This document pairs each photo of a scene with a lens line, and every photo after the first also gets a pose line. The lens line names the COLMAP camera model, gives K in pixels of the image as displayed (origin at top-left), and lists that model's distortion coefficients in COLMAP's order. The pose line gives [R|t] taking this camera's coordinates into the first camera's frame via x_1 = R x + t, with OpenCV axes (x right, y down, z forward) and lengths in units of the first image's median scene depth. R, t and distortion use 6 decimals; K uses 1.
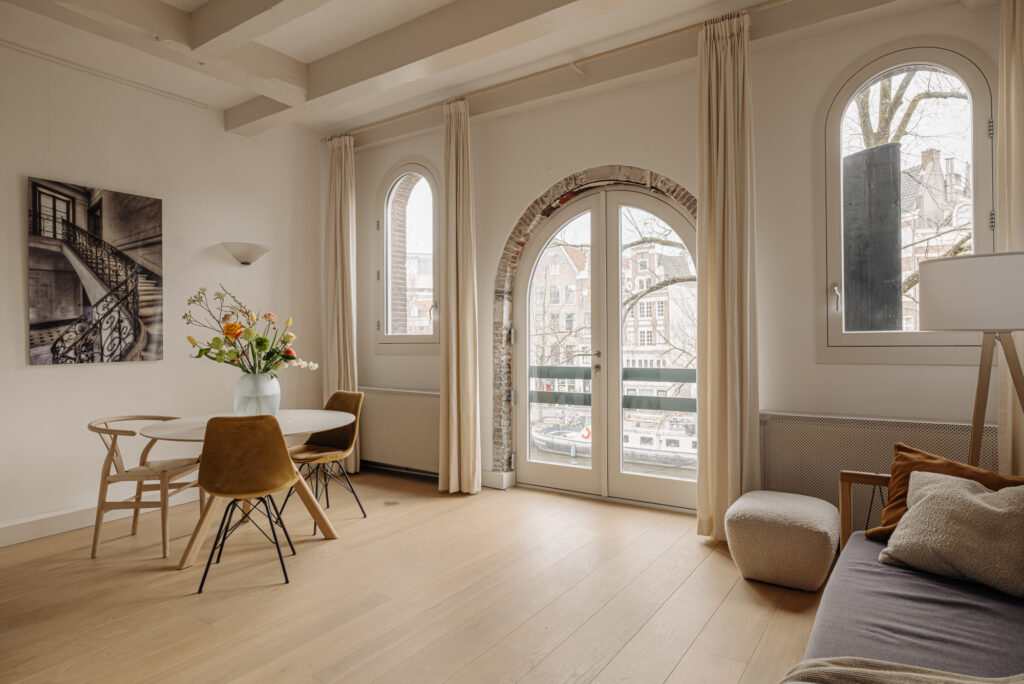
lens RADIAL K [[589.0, 0, 511.6], [0, 589.0, 336.6], [0, 0, 1]] dist [0.006421, -0.000941]
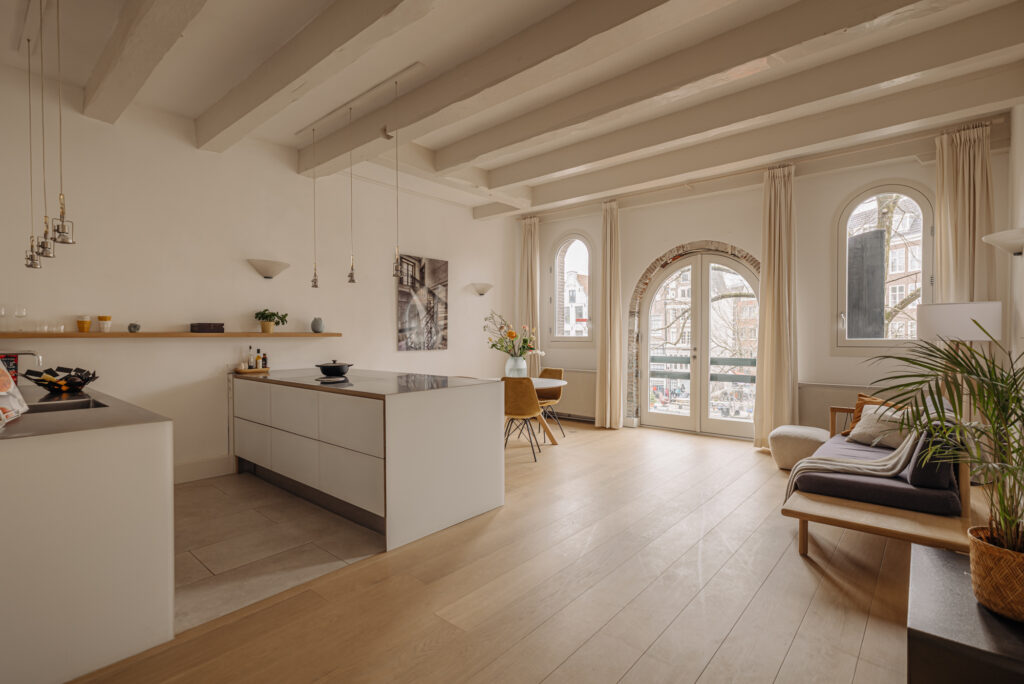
lens RADIAL K [[486.5, 0, 514.0], [0, 486.5, 339.7], [0, 0, 1]] dist [0.014273, 0.000634]
pose [[0.994190, 0.011150, -0.107062, -0.241429], [-0.010012, 0.999888, 0.011160, -0.009563], [0.107175, -0.010023, 0.994190, -0.498688]]
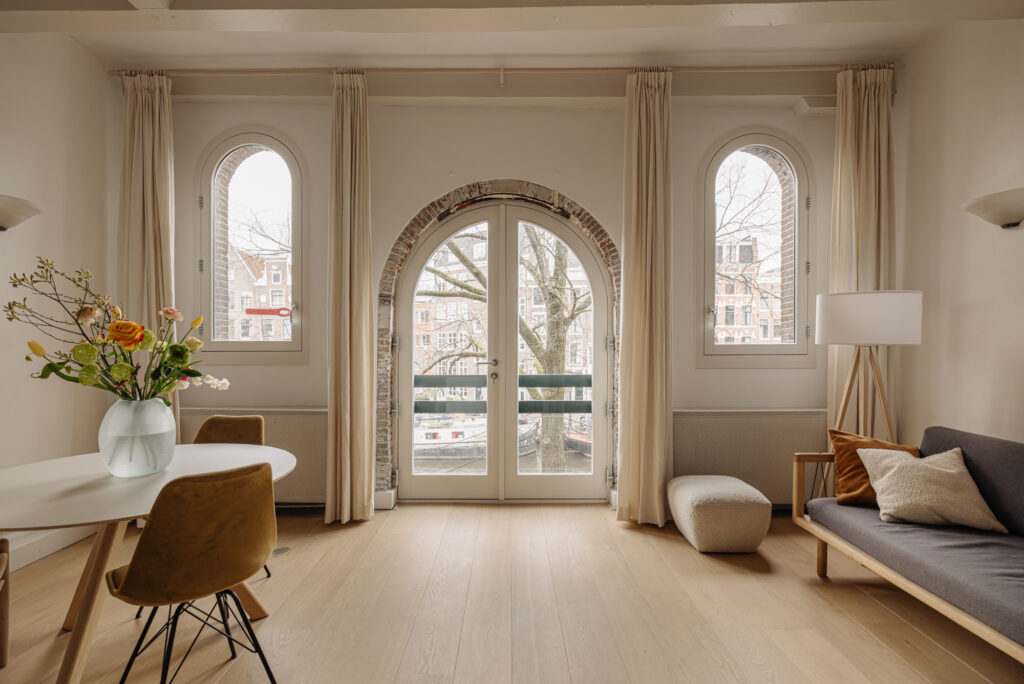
lens RADIAL K [[513.2, 0, 495.7], [0, 513.2, 349.9], [0, 0, 1]] dist [0.007741, -0.001060]
pose [[0.833487, 0.002067, 0.552536, -0.371183], [-0.009291, 0.999904, 0.010274, -0.001288], [-0.552461, -0.013697, 0.833426, 0.271253]]
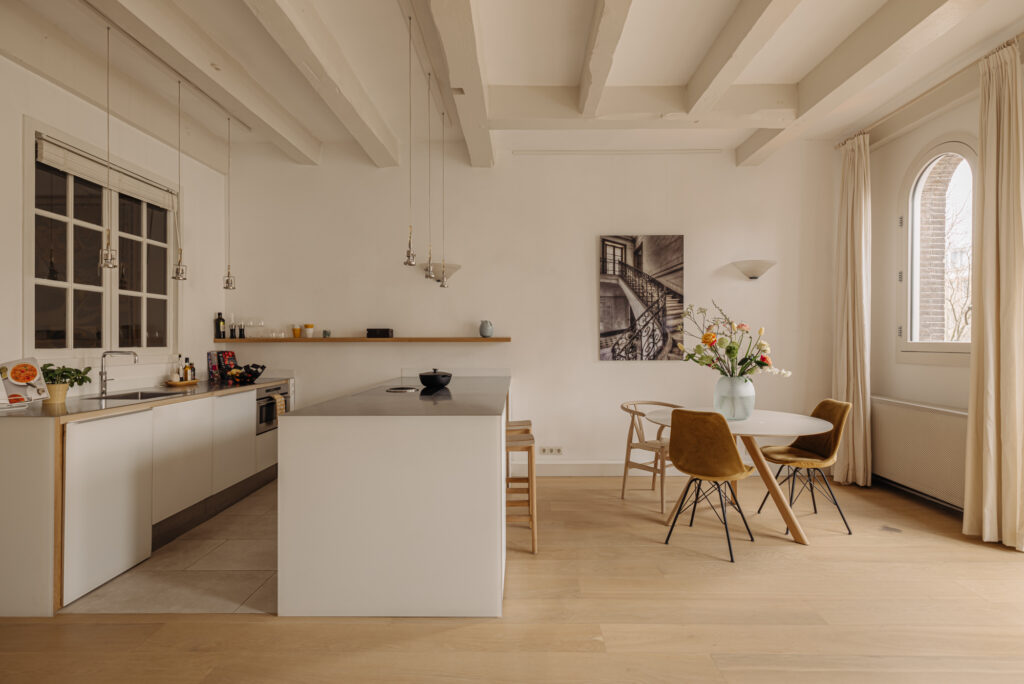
lens RADIAL K [[513.2, 0, 513.1], [0, 513.2, 337.6], [0, 0, 1]] dist [0.007741, -0.001060]
pose [[0.556426, 0.007371, -0.830864, 0.137528], [-0.005044, 0.999972, 0.005493, -0.014452], [0.830882, 0.001134, 0.556448, 0.077200]]
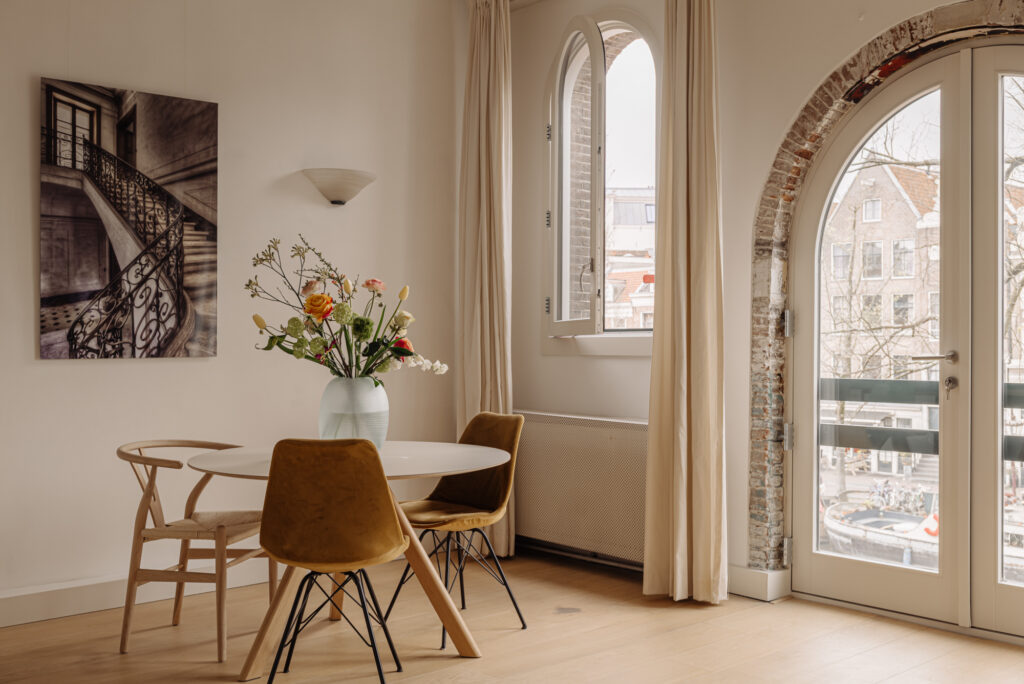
lens RADIAL K [[1061.8, 0, 510.1], [0, 1061.8, 337.1], [0, 0, 1]] dist [-0.000455, 0.000000]
pose [[0.967664, 0.009184, -0.252075, 0.001304], [-0.009386, 0.999956, 0.000402, 0.016337], [0.252067, 0.001977, 0.967708, -0.025230]]
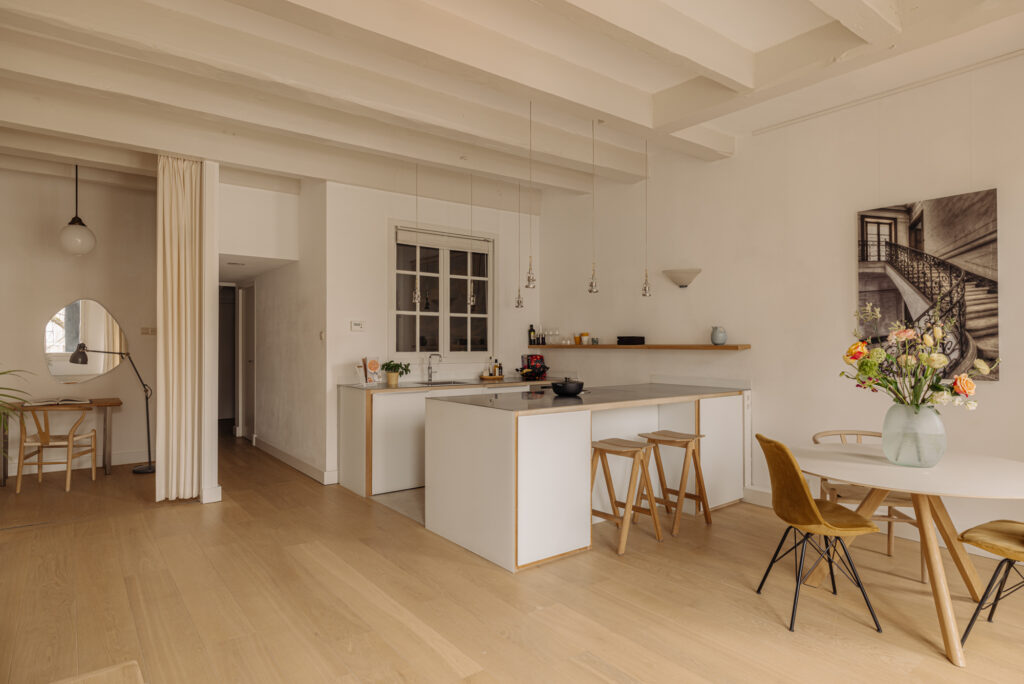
lens RADIAL K [[579.1, 0, 509.2], [0, 579.1, 341.3], [0, 0, 1]] dist [-0.005691, 0.003501]
pose [[-0.309790, 0.009823, -0.950754, 0.421344], [0.004928, 0.999950, 0.008726, -0.028561], [0.950792, -0.001982, -0.309823, 0.635563]]
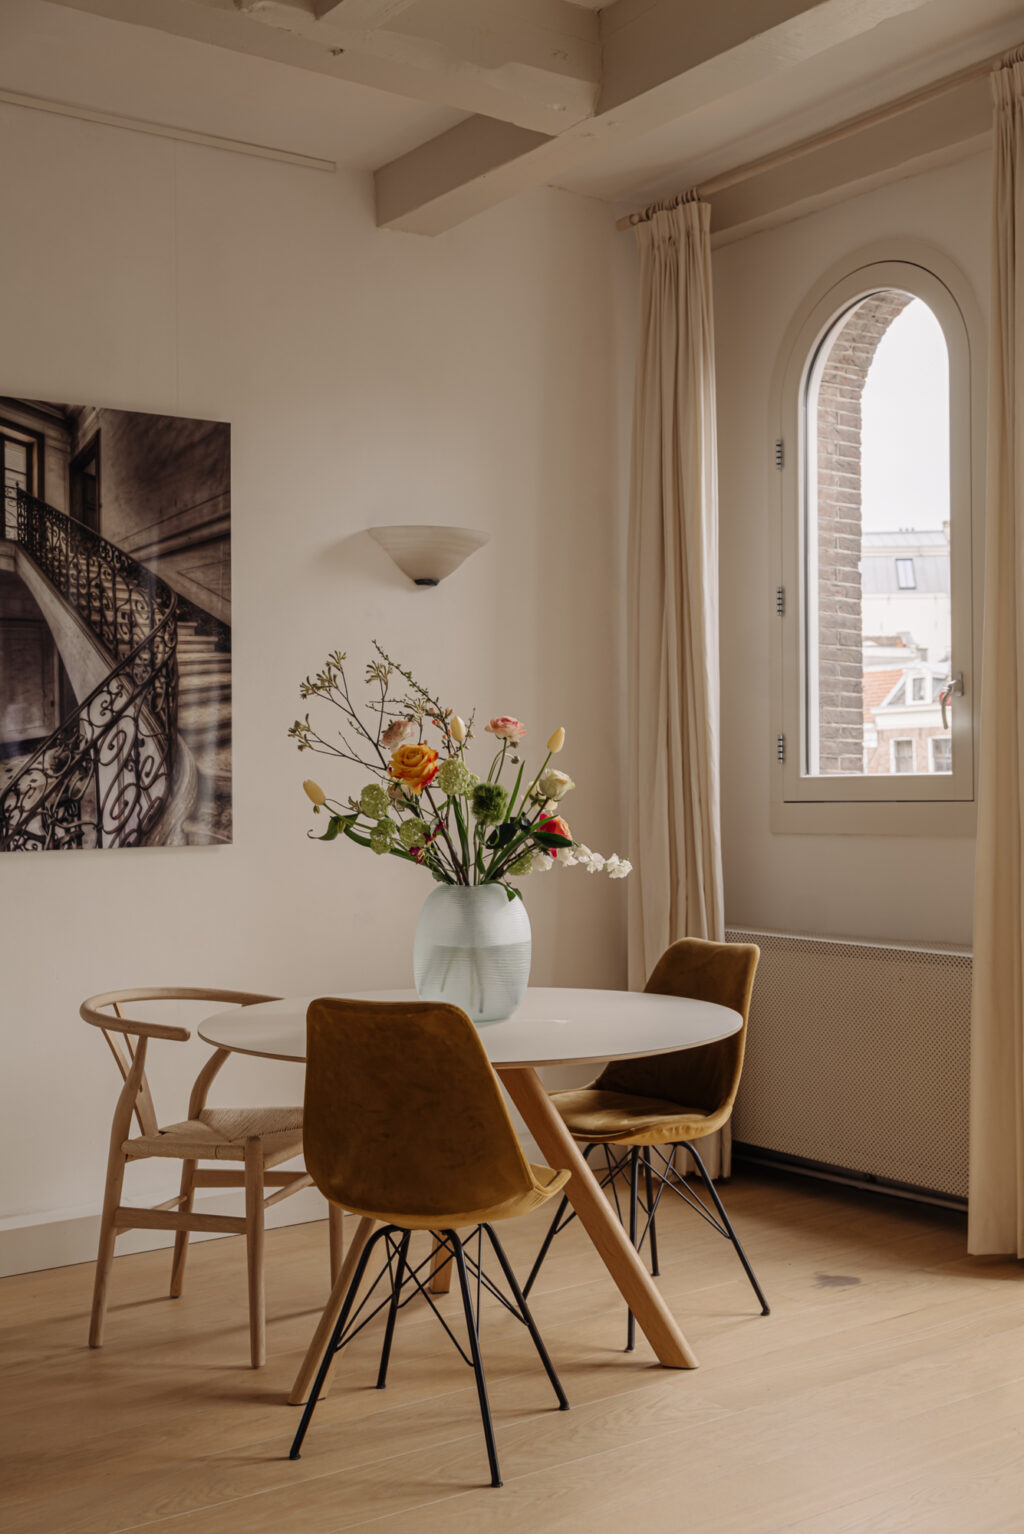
lens RADIAL K [[1746.0, 0, 504.2], [0, 1746.0, 770.3], [0, 0, 1]] dist [-0.005670, 0.000000]
pose [[0.939599, -0.003742, -0.342256, -0.043736], [0.001600, 0.999977, -0.006541, -0.000248], [0.342273, 0.005598, 0.939584, 0.002981]]
